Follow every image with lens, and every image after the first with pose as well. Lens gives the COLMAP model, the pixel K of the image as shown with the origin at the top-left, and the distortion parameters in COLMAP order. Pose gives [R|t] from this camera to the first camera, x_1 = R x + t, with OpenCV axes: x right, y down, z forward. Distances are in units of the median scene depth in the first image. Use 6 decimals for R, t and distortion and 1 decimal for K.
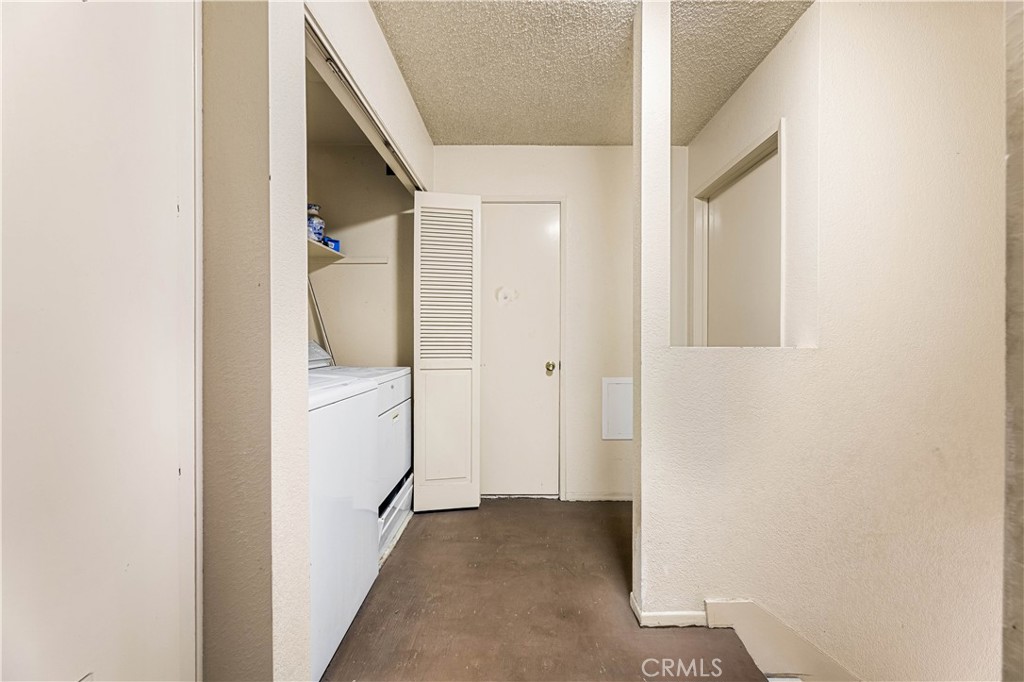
lens RADIAL K [[409.9, 0, 514.5], [0, 409.9, 342.5], [0, 0, 1]] dist [0.000952, 0.000036]
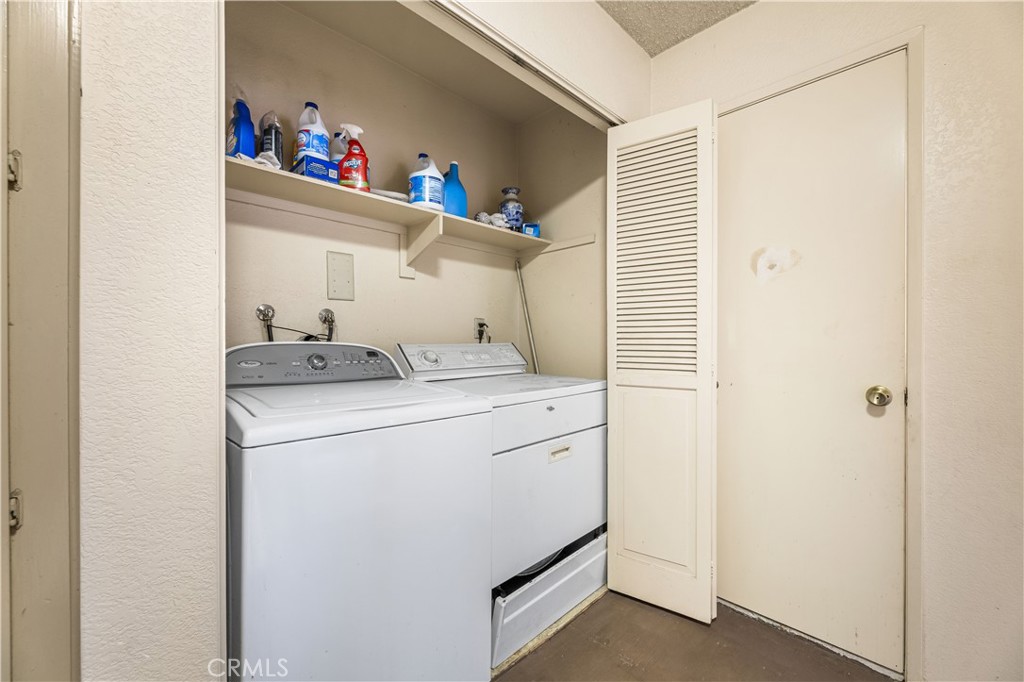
lens RADIAL K [[409.9, 0, 514.5], [0, 409.9, 342.5], [0, 0, 1]] dist [0.000952, 0.000036]
pose [[0.711079, -0.000698, -0.703112, 0.131139], [-0.004305, 0.999976, -0.005346, -0.001301], [0.703099, 0.006829, 0.711059, 0.383177]]
